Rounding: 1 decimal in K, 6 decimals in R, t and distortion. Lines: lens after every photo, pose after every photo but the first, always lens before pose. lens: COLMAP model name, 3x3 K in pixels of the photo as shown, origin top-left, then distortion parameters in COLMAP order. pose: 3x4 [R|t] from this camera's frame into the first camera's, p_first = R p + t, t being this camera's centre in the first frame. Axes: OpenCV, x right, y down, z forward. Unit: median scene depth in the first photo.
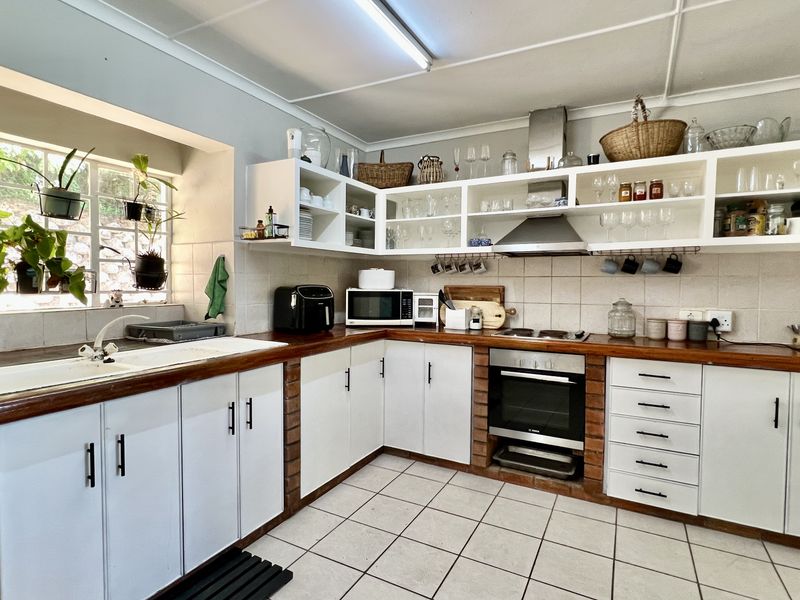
lens RADIAL K [[428.1, 0, 399.0], [0, 428.1, 296.9], [0, 0, 1]] dist [-0.001510, -0.000017]
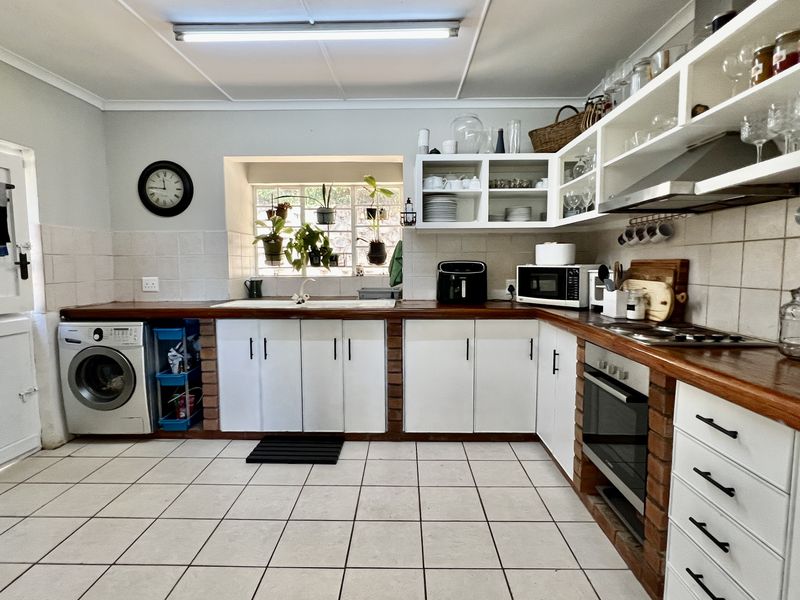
lens RADIAL K [[428.5, 0, 395.9], [0, 428.5, 297.3], [0, 0, 1]] dist [-0.011262, 0.000755]
pose [[0.457181, 0.061943, -0.887214, 0.785219], [-0.025753, 0.998075, 0.056413, 0.009149], [0.889001, -0.002942, 0.457897, 0.378795]]
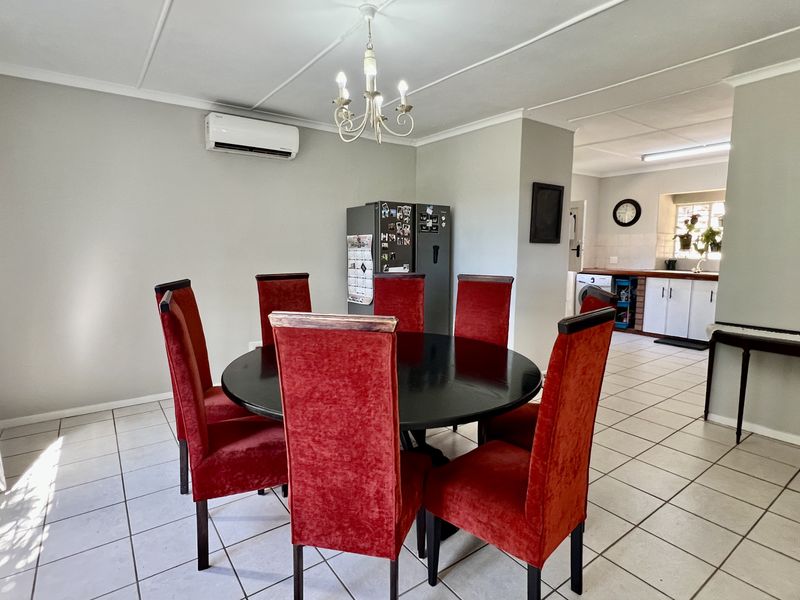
lens RADIAL K [[428.1, 0, 399.0], [0, 428.1, 296.9], [0, 0, 1]] dist [-0.001510, -0.000017]
pose [[-0.433290, 0.092234, -0.896523, 2.335225], [-0.040930, 0.991709, 0.121808, 0.019424], [0.900325, 0.089473, -0.425922, 0.255294]]
